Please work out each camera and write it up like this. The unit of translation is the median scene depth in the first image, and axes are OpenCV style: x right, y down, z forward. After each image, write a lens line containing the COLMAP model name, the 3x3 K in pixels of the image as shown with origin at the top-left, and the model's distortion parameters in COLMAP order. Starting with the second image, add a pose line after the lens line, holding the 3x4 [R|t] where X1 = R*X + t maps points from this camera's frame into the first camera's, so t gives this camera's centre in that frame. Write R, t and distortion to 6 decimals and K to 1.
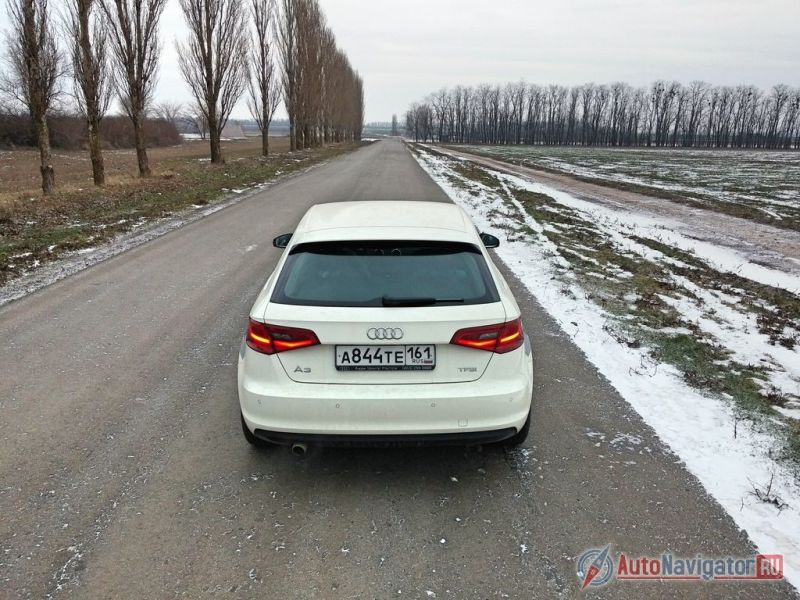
lens RADIAL K [[671.6, 0, 400.0], [0, 671.6, 300.0], [0, 0, 1]] dist [0.108252, -0.130415]
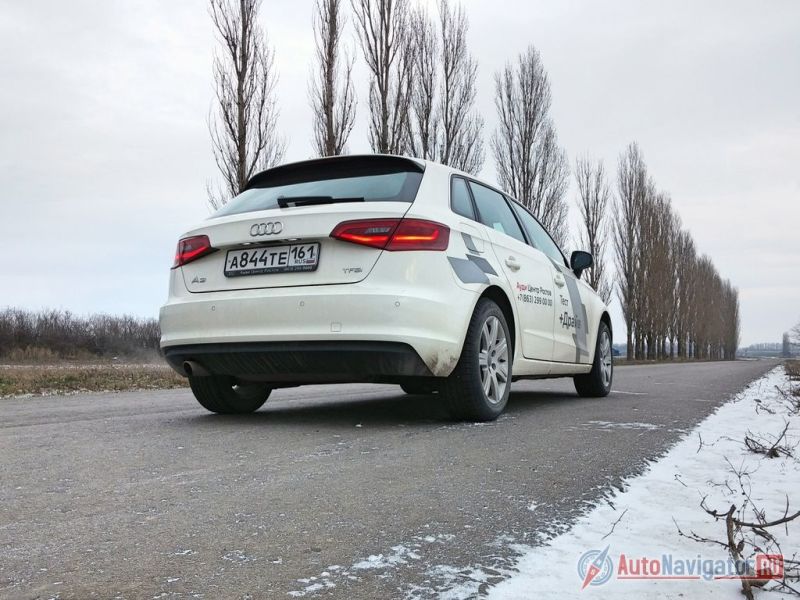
lens RADIAL K [[765.6, 0, 399.5], [0, 765.6, 344.5], [0, 0, 1]] dist [0.116621, -0.229761]
pose [[0.891110, -0.018550, -0.453408, 0.592332], [-0.098211, 0.967600, -0.232606, 0.415057], [0.443032, 0.251807, 0.860416, 0.225182]]
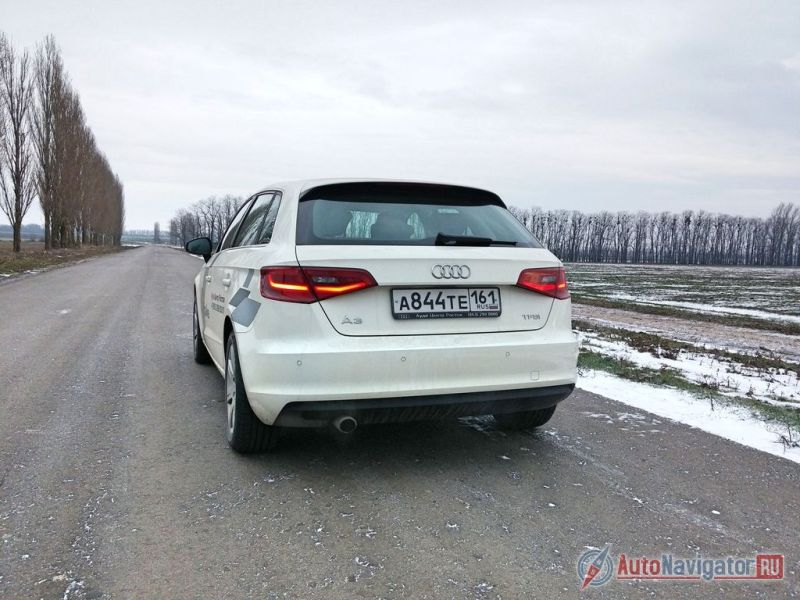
lens RADIAL K [[671.6, 0, 400.0], [0, 671.6, 300.0], [0, 0, 1]] dist [0.108252, -0.130415]
pose [[0.944246, -0.011739, 0.329030, -0.358366], [0.063672, 0.987009, -0.147512, 0.203320], [-0.323024, 0.160238, 0.932727, 0.226418]]
